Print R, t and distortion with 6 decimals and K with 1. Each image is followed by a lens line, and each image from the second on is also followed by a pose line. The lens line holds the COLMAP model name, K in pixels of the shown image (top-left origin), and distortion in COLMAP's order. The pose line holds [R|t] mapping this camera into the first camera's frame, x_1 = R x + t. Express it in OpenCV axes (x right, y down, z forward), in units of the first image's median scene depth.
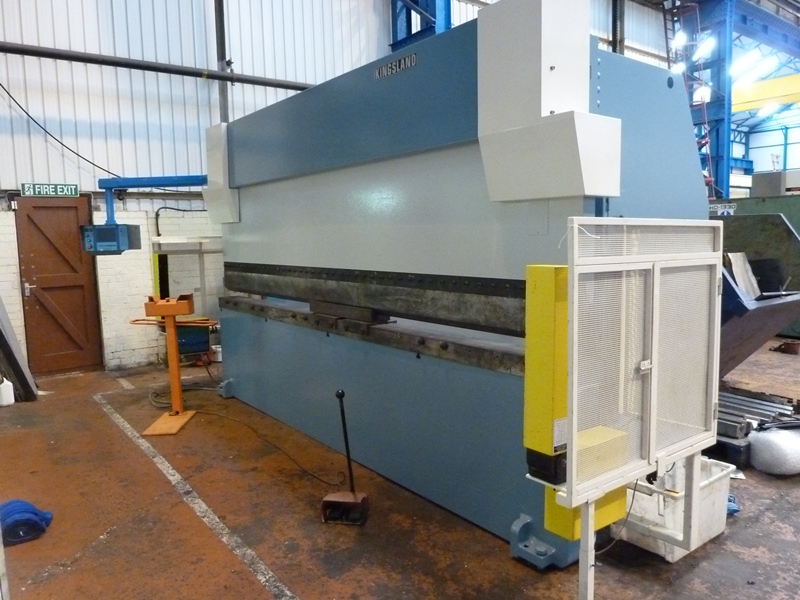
lens RADIAL K [[591.6, 0, 400.0], [0, 591.6, 300.0], [0, 0, 1]] dist [-0.005460, -0.004377]
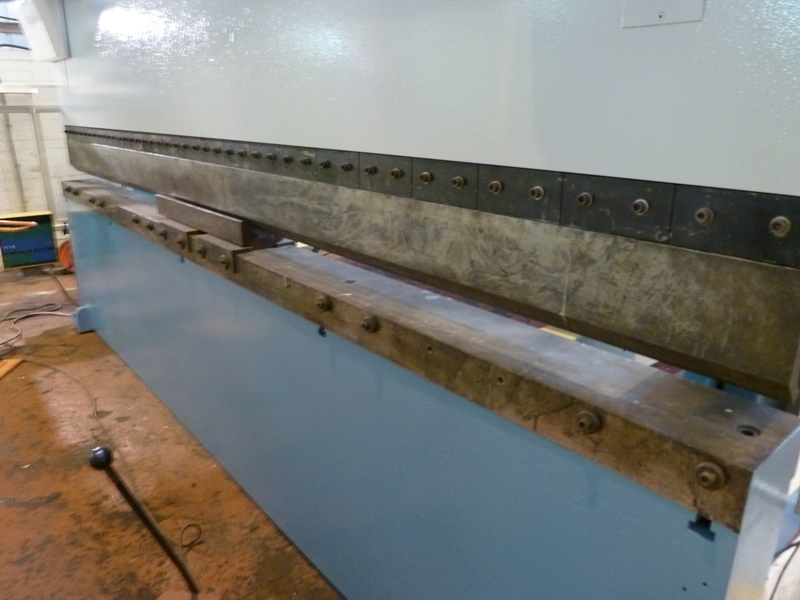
lens RADIAL K [[591.6, 0, 400.0], [0, 591.6, 300.0], [0, 0, 1]] dist [-0.005460, -0.004377]
pose [[0.998994, 0.004495, 0.044611, 0.069473], [-0.013559, 0.978665, 0.205014, -0.024673], [-0.042738, -0.205413, 0.977742, 0.534678]]
